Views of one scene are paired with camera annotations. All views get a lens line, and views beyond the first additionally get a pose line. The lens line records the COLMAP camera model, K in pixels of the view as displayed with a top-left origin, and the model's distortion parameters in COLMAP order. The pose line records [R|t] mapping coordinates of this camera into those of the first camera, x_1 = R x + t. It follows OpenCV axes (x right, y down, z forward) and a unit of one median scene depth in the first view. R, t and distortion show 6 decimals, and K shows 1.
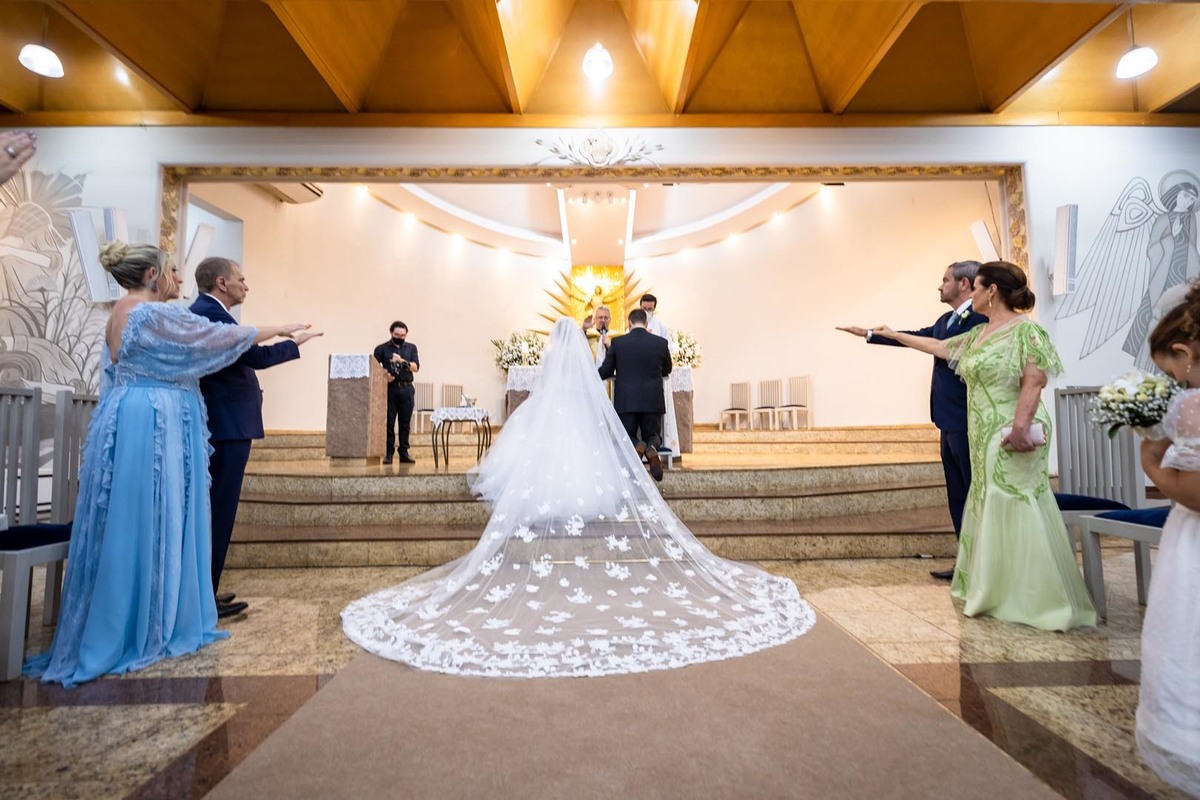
lens RADIAL K [[565.6, 0, 601.3], [0, 565.6, 382.4], [0, 0, 1]] dist [0.000855, 0.000157]
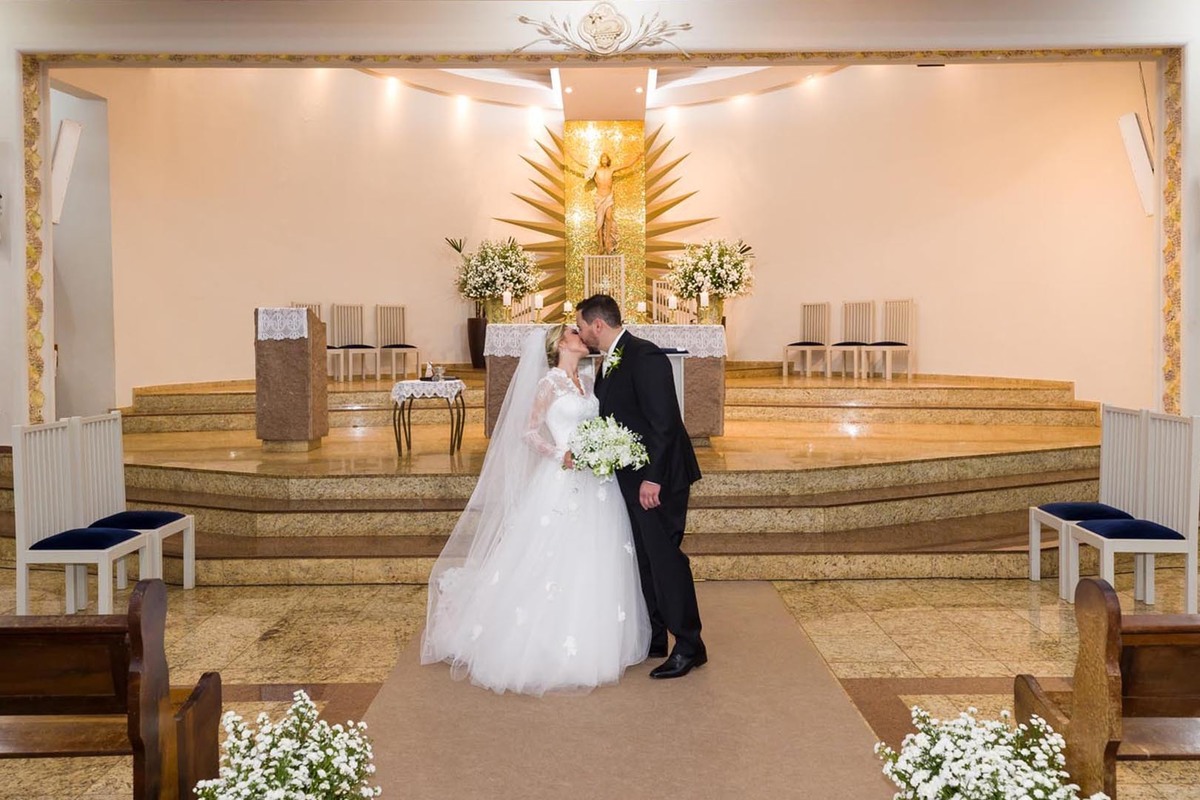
lens RADIAL K [[860.0, 0, 598.8], [0, 860.0, 382.6], [0, 0, 1]] dist [-0.000882, 0.000797]
pose [[0.999911, 0.003222, -0.012917, 0.006003], [-0.001844, 0.994438, 0.105310, -0.093453], [0.013185, -0.105277, 0.994356, -0.221912]]
